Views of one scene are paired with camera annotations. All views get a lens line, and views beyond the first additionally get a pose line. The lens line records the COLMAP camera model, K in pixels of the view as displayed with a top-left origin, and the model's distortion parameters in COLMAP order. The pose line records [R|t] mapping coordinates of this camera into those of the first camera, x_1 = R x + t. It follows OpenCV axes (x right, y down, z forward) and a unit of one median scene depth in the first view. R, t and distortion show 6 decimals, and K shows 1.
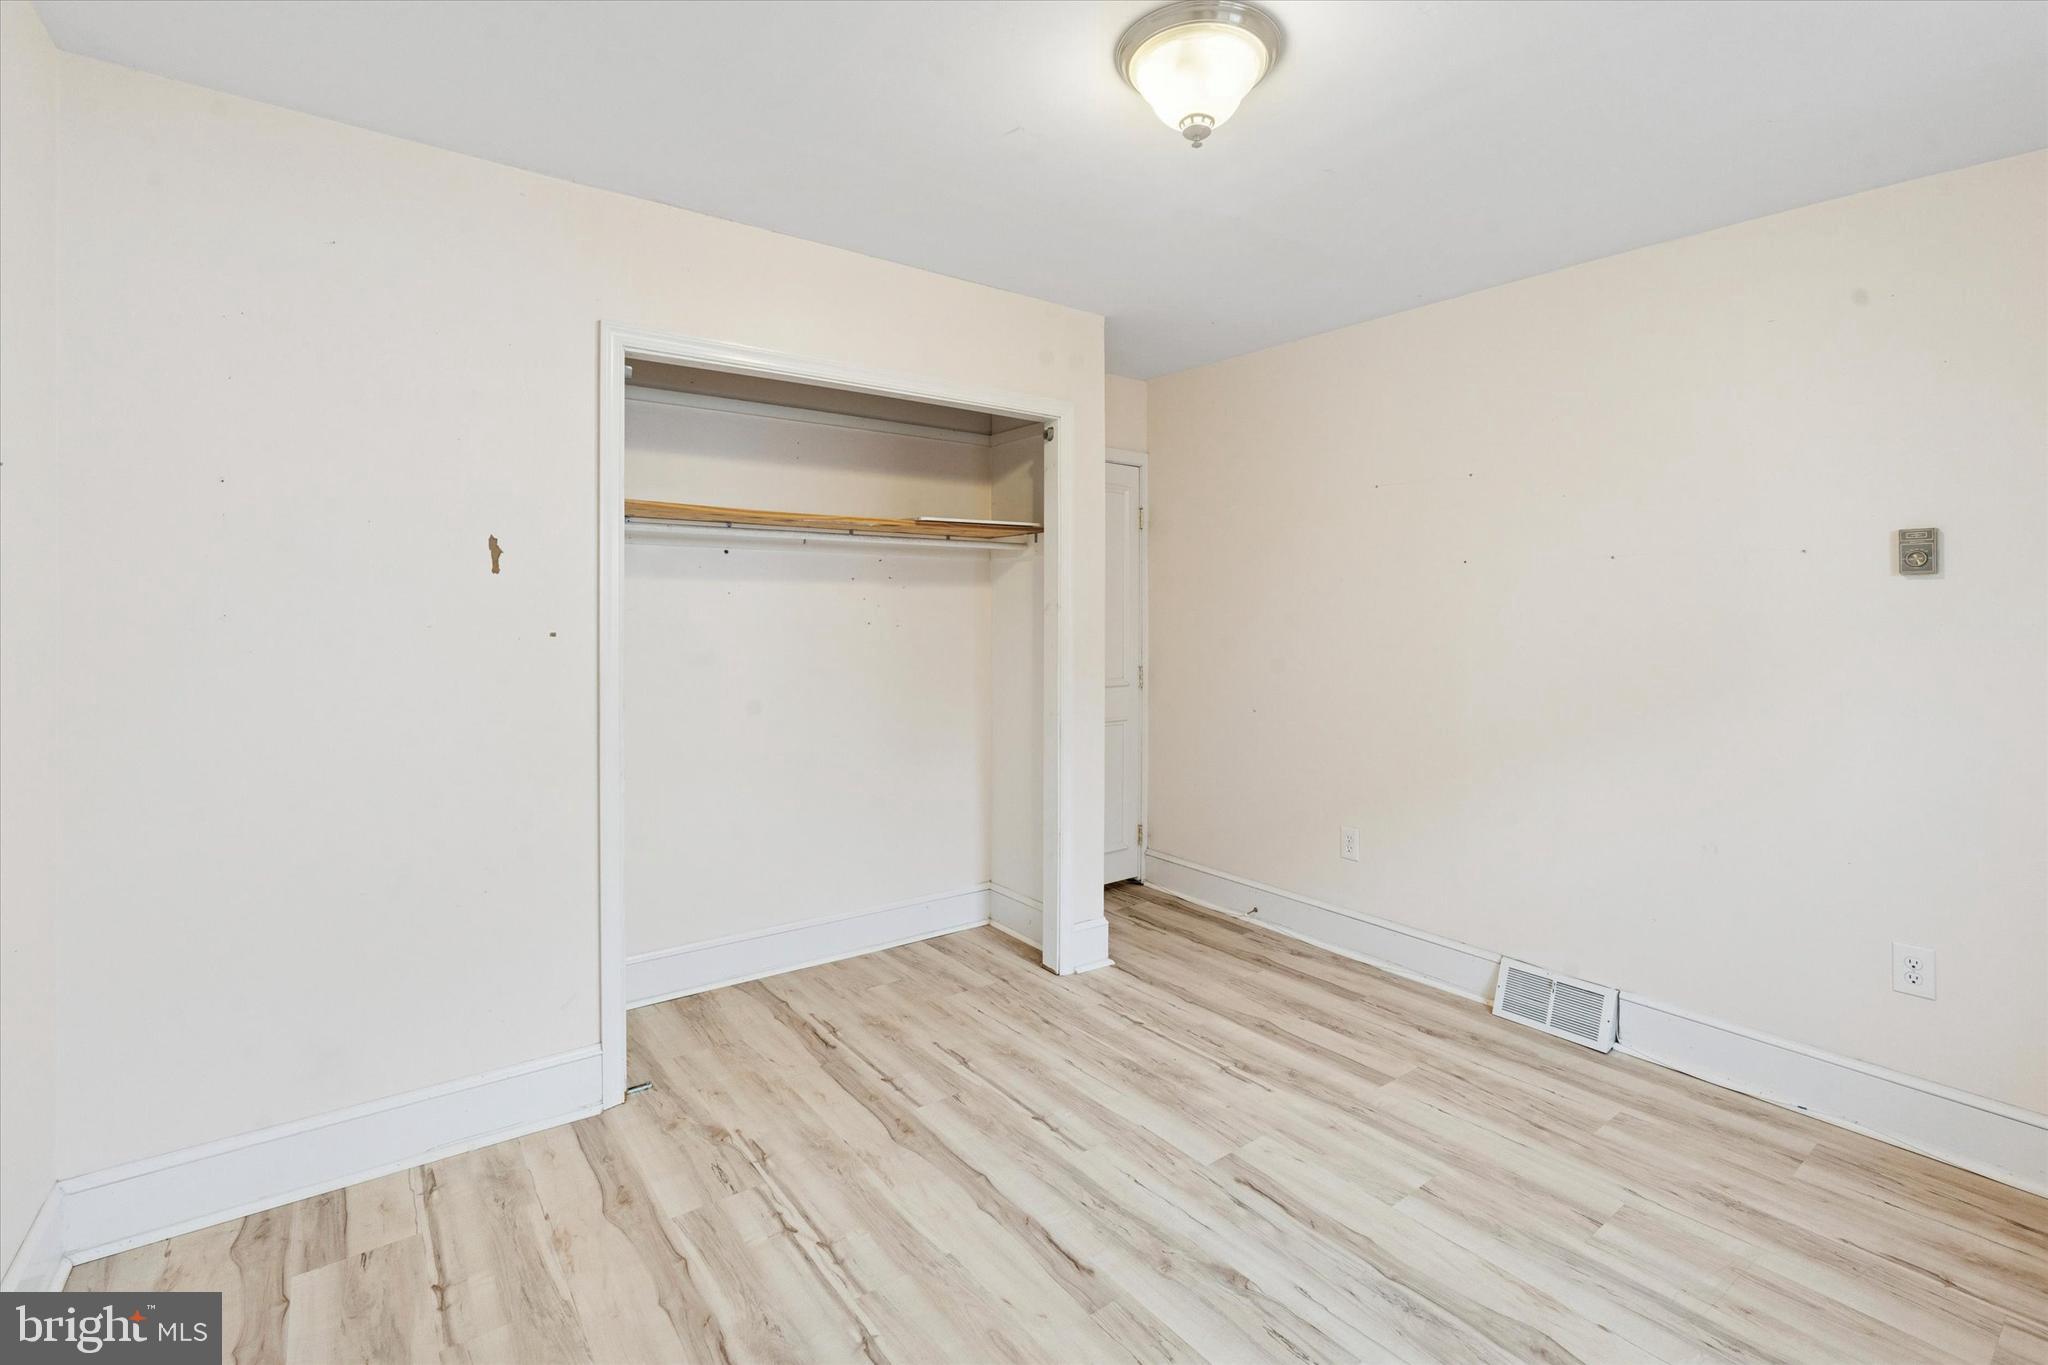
lens RADIAL K [[904.3, 0, 1052.0], [0, 904.3, 620.4], [0, 0, 1]] dist [-0.010063, 0.000301]
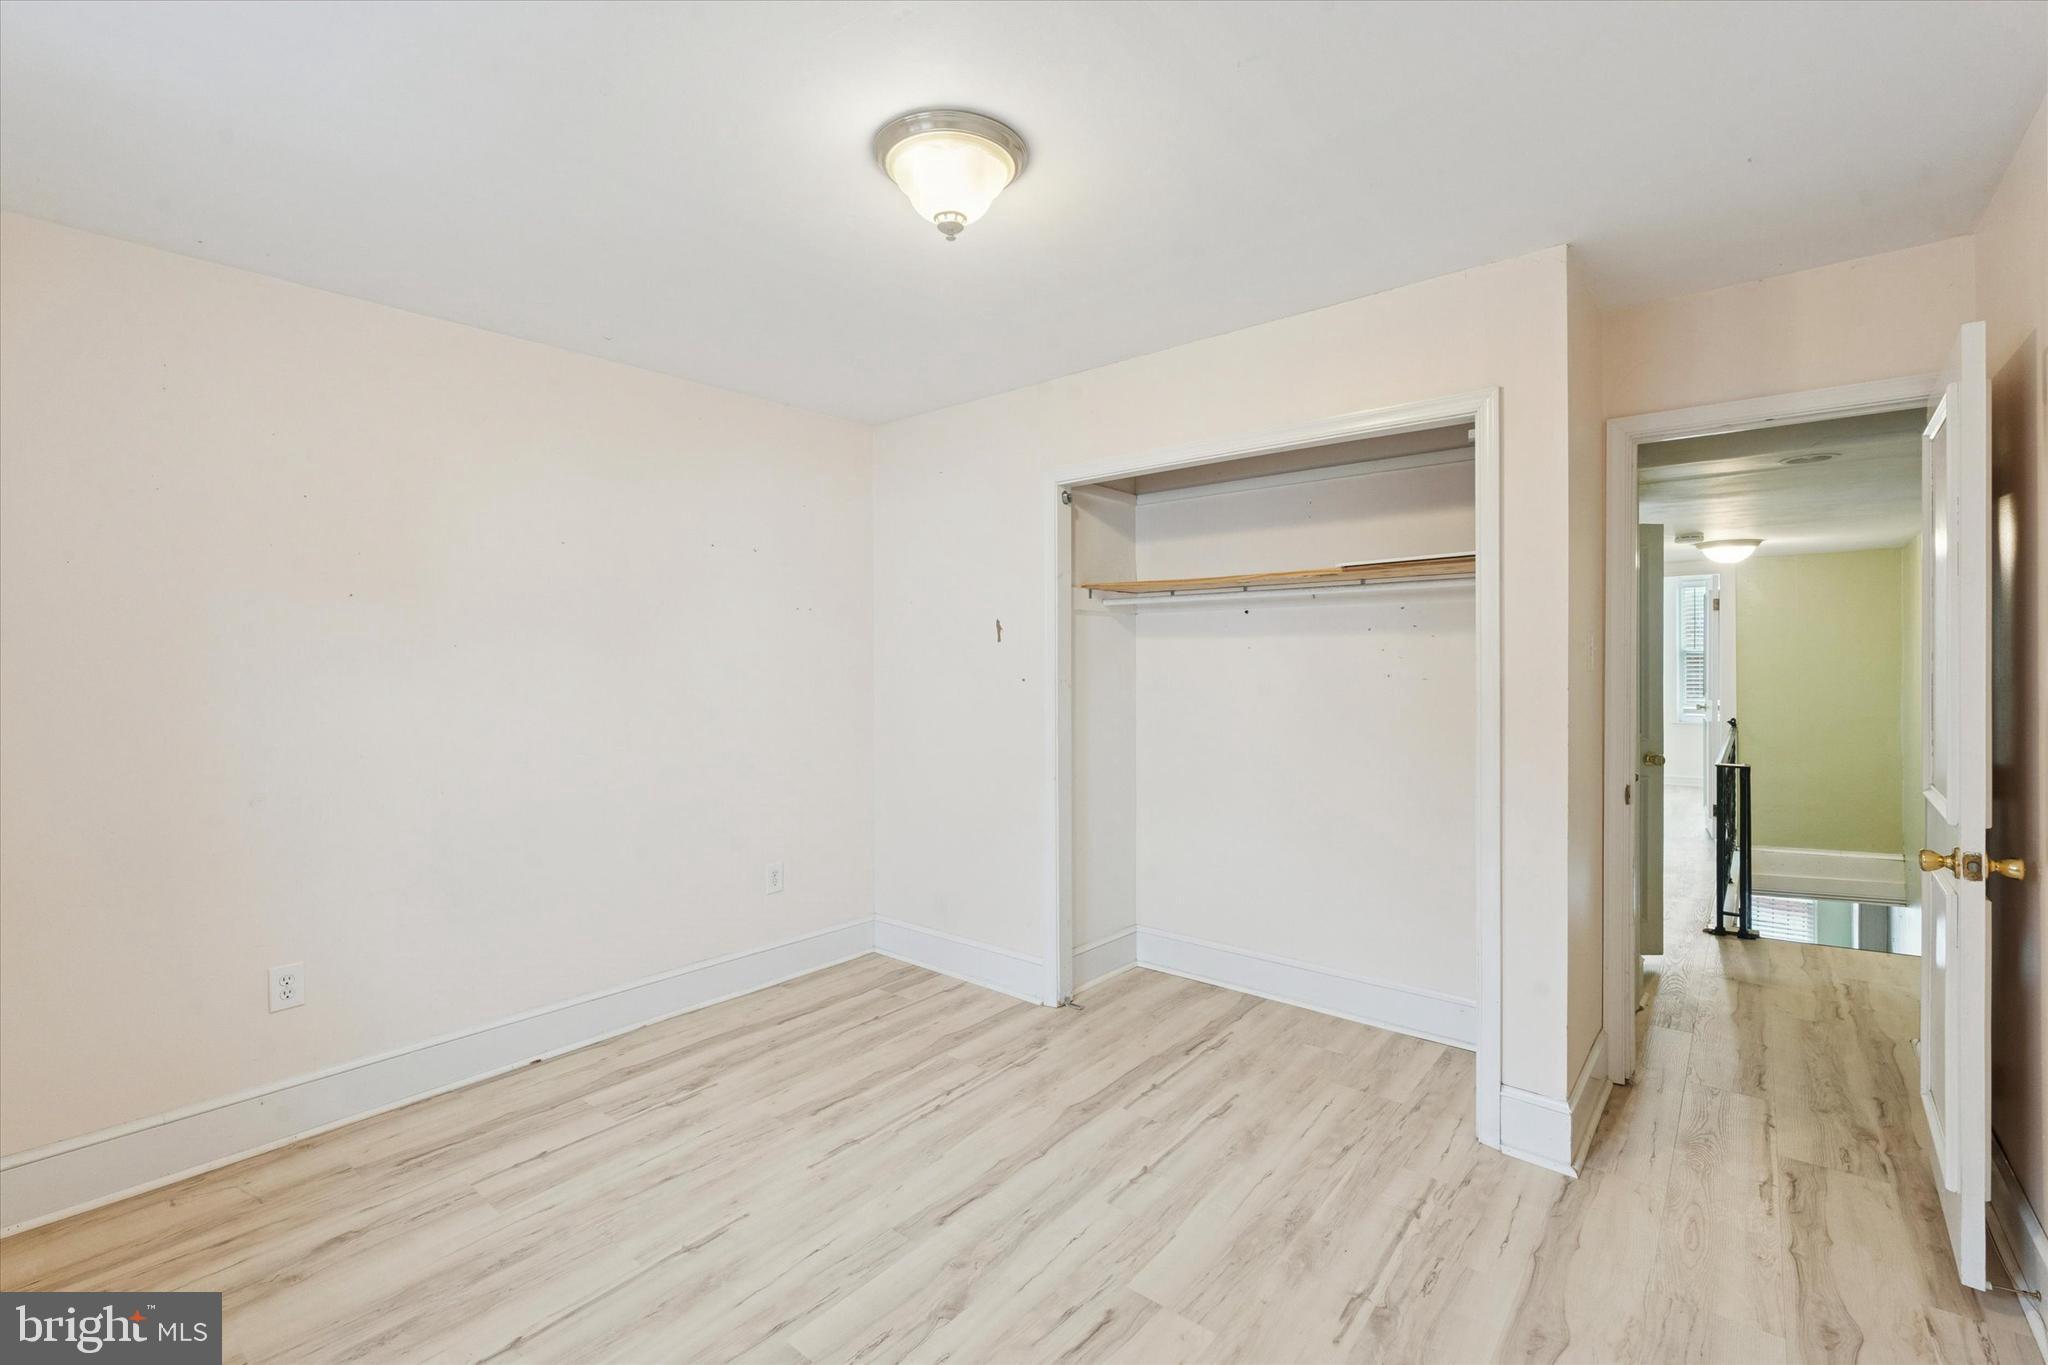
lens RADIAL K [[904.3, 0, 1025.5], [0, 904.3, 660.2], [0, 0, 1]] dist [-0.010063, 0.000301]
pose [[0.225020, -0.003191, -0.974349, 0.815400], [-0.004310, 0.999982, -0.004270, -0.010350], [0.974345, 0.005160, 0.225002, 0.556419]]
